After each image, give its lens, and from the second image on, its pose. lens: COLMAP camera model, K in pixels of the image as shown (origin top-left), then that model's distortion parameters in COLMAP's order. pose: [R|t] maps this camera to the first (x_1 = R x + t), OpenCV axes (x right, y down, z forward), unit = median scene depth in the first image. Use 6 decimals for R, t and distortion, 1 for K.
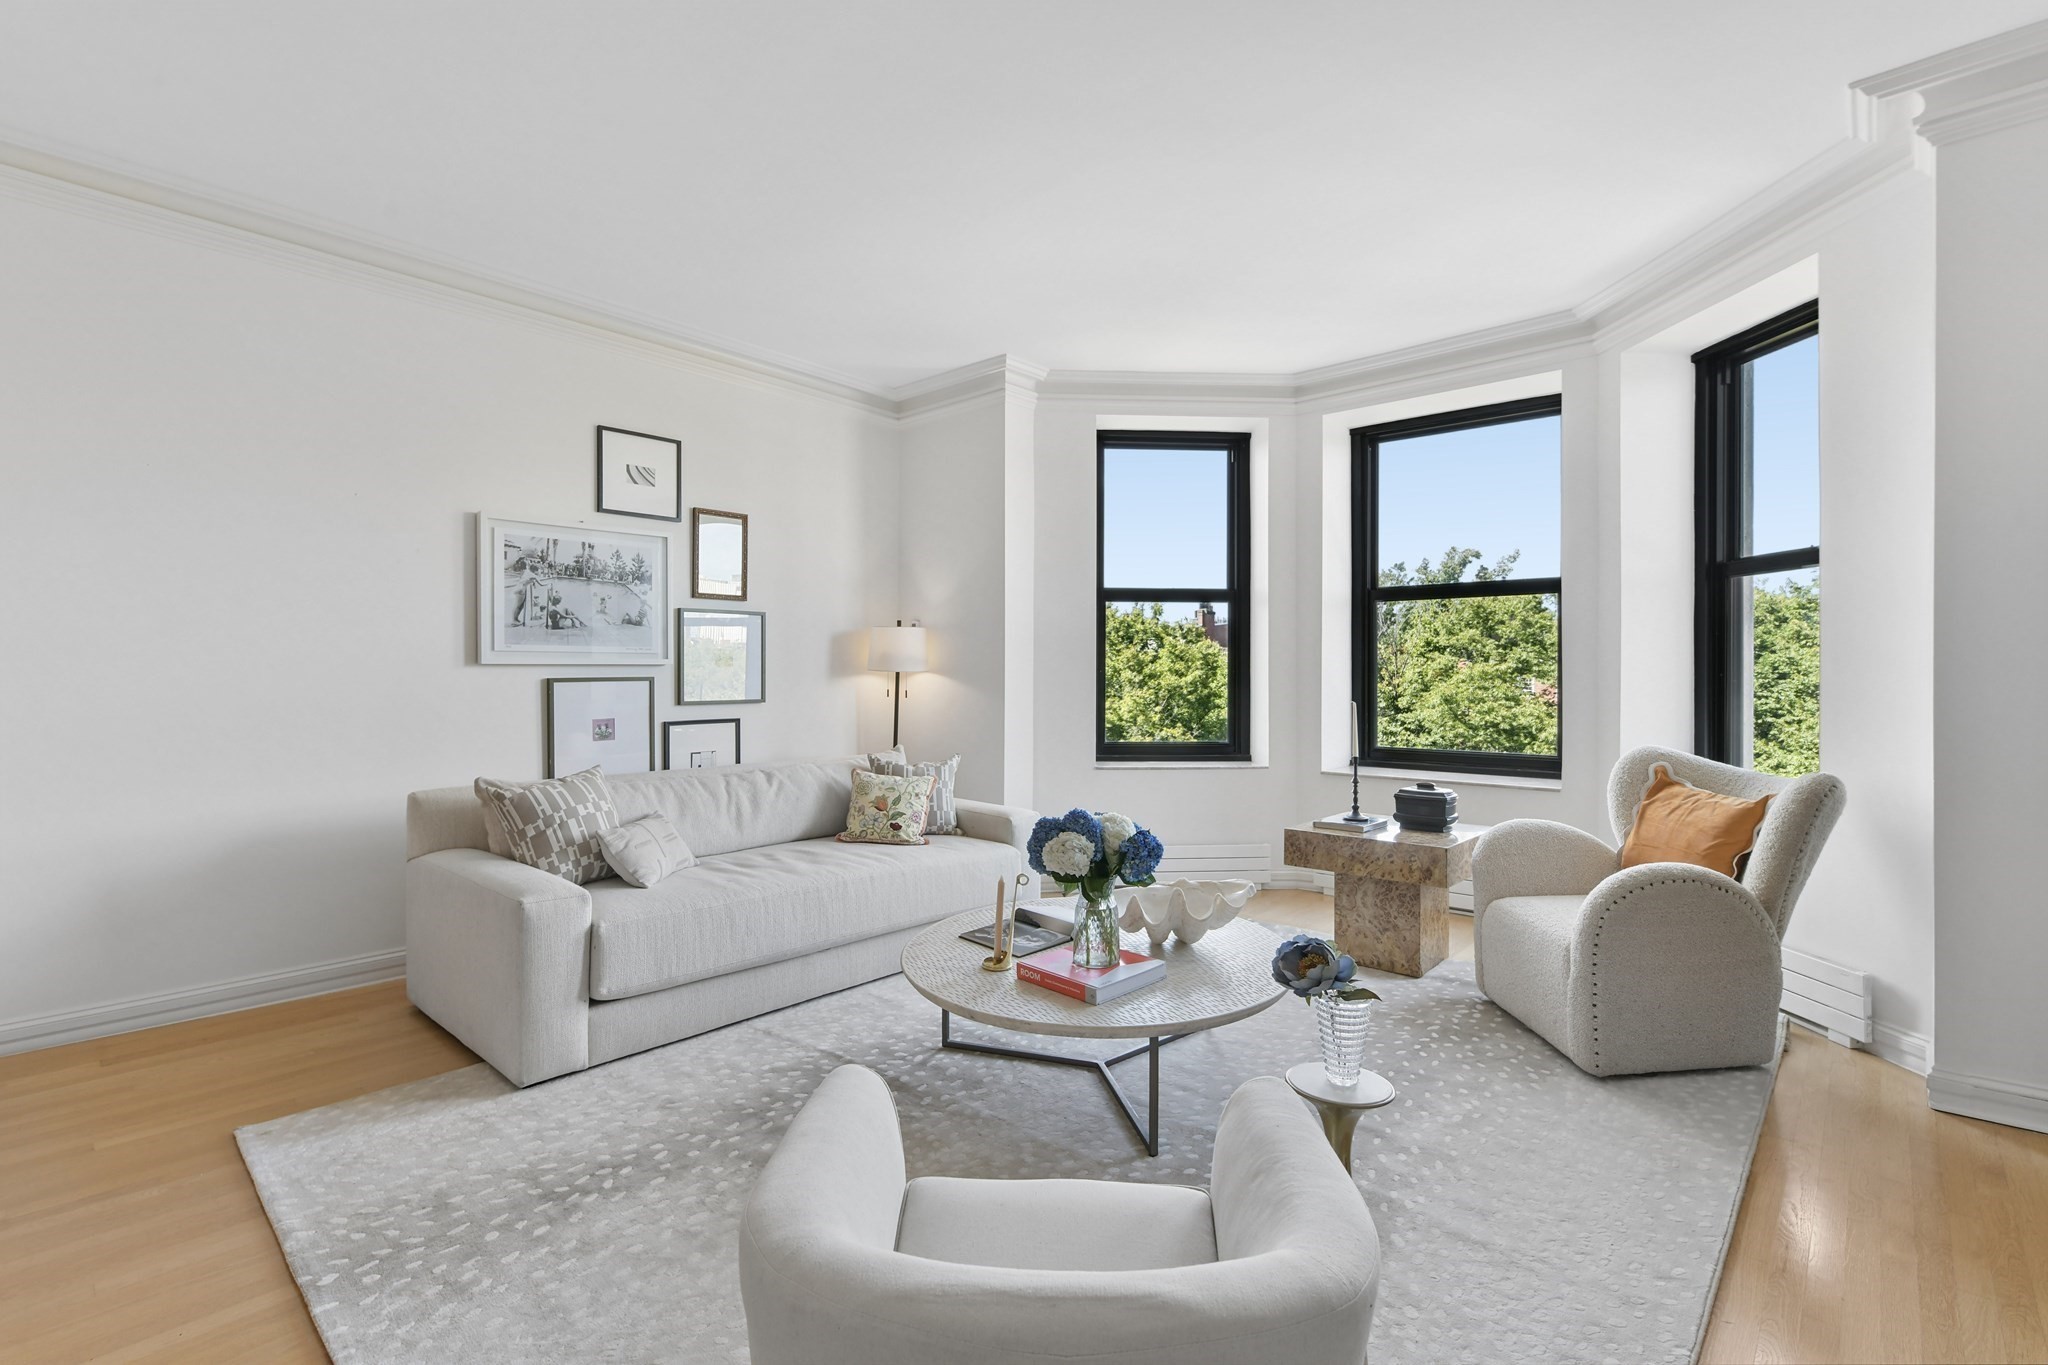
lens RADIAL K [[930.2, 0, 1028.5], [0, 930.2, 676.0], [0, 0, 1]] dist [0.001362, 0.000070]
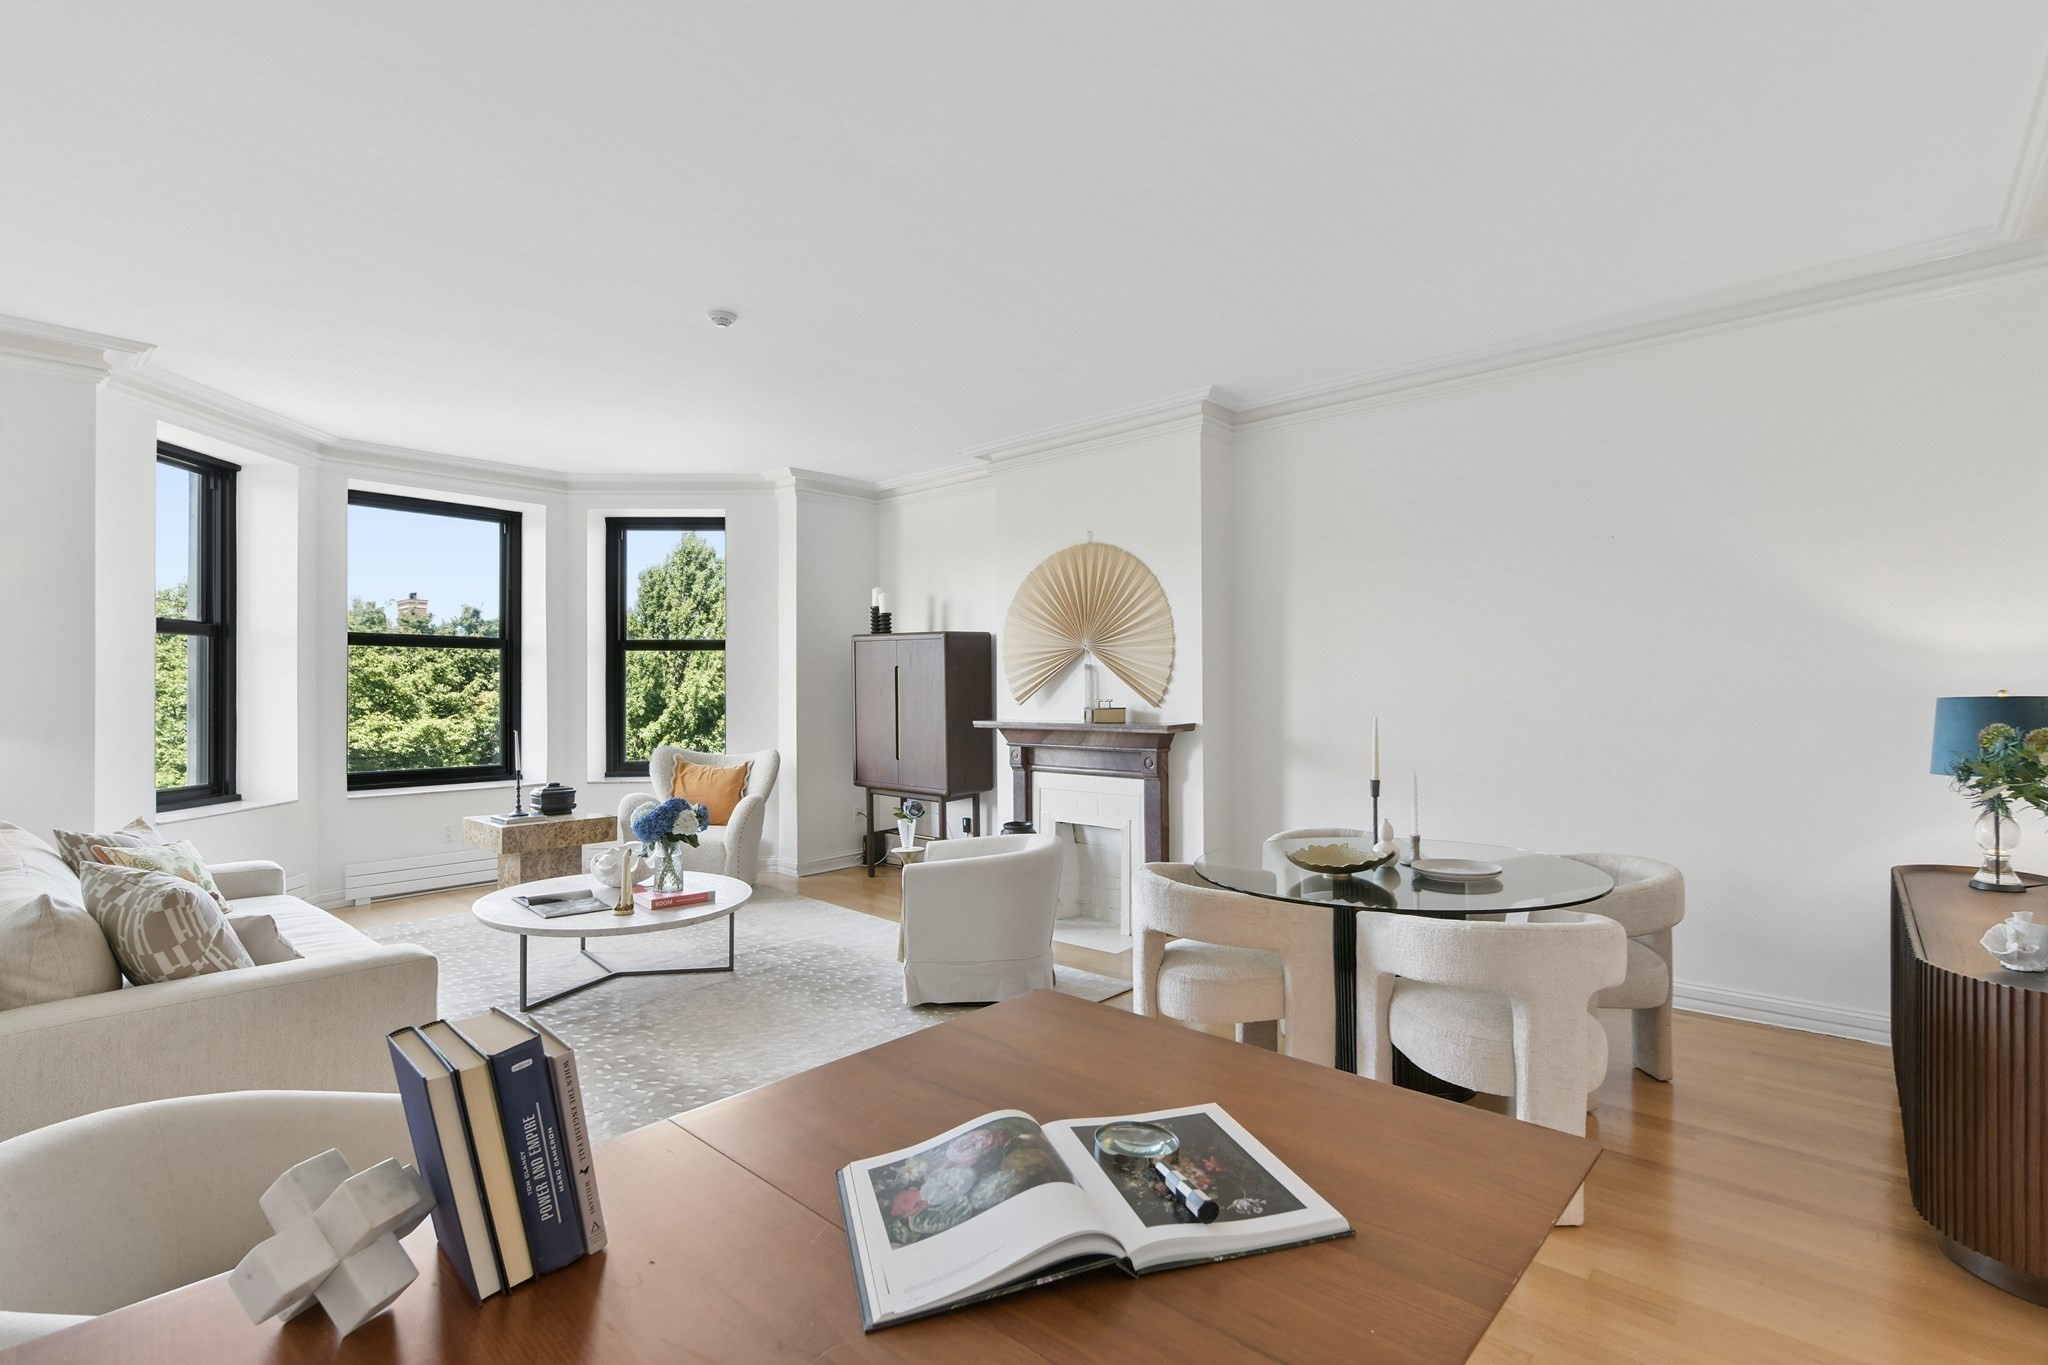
lens RADIAL K [[968.5, 0, 1032.0], [0, 968.5, 686.6], [0, 0, 1]] dist [-0.002910, -0.000995]
pose [[0.005554, 0.001227, 0.999984, -1.049604], [0.005188, 0.999986, -0.001256, -0.030795], [-0.999971, 0.005195, 0.005548, 0.218340]]
